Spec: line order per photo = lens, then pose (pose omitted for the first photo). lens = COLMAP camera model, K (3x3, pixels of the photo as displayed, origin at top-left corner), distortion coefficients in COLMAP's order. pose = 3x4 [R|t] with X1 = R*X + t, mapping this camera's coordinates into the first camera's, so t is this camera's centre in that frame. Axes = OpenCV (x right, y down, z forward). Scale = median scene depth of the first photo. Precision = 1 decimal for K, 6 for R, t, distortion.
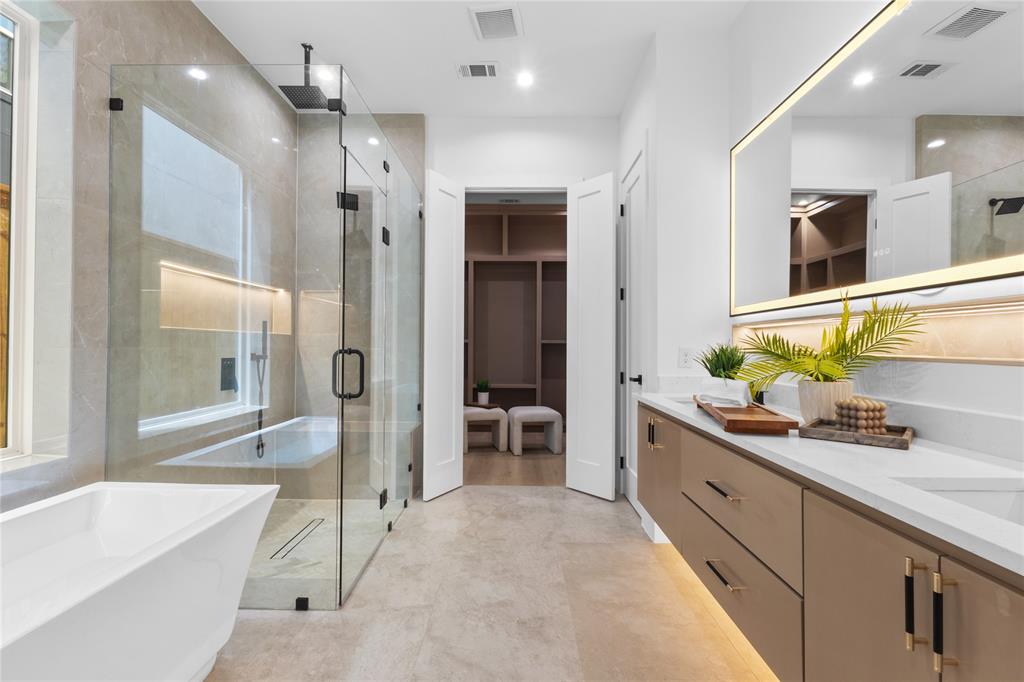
lens RADIAL K [[473.5, 0, 512.0], [0, 473.5, 341.0], [0, 0, 1]] dist [0.001814, 0.001146]
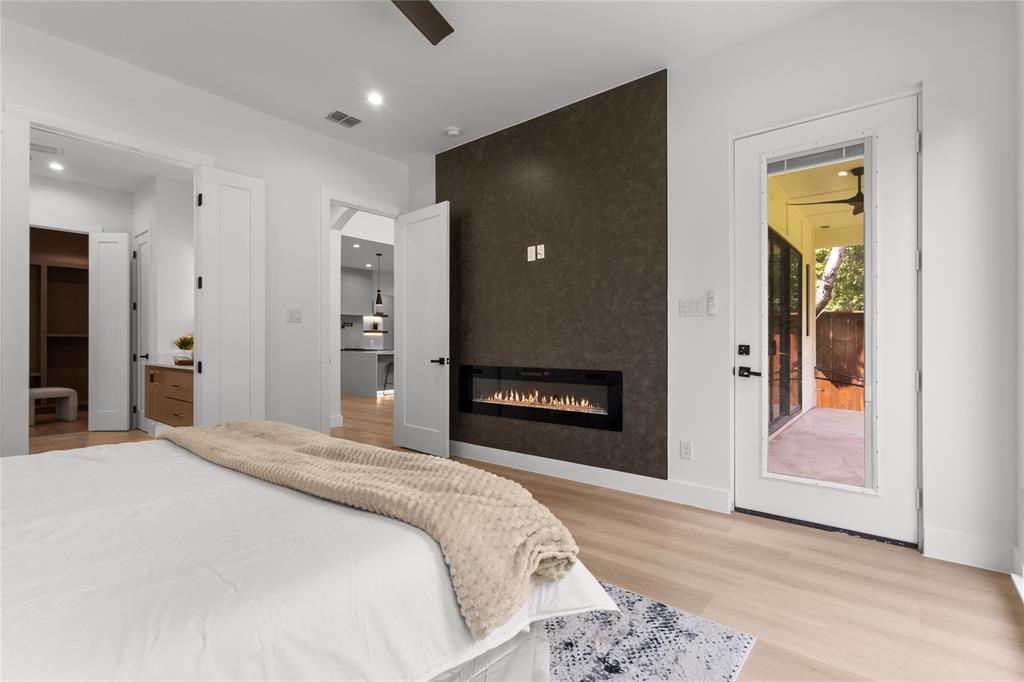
lens RADIAL K [[475.7, 0, 512.0], [0, 475.7, 341.0], [0, 0, 1]] dist [0.012736, -0.005128]
pose [[0.623557, -0.002395, 0.781774, -0.248822], [-0.003902, 0.999973, 0.006176, 0.005108], [-0.781768, -0.006902, 0.623531, -1.056523]]
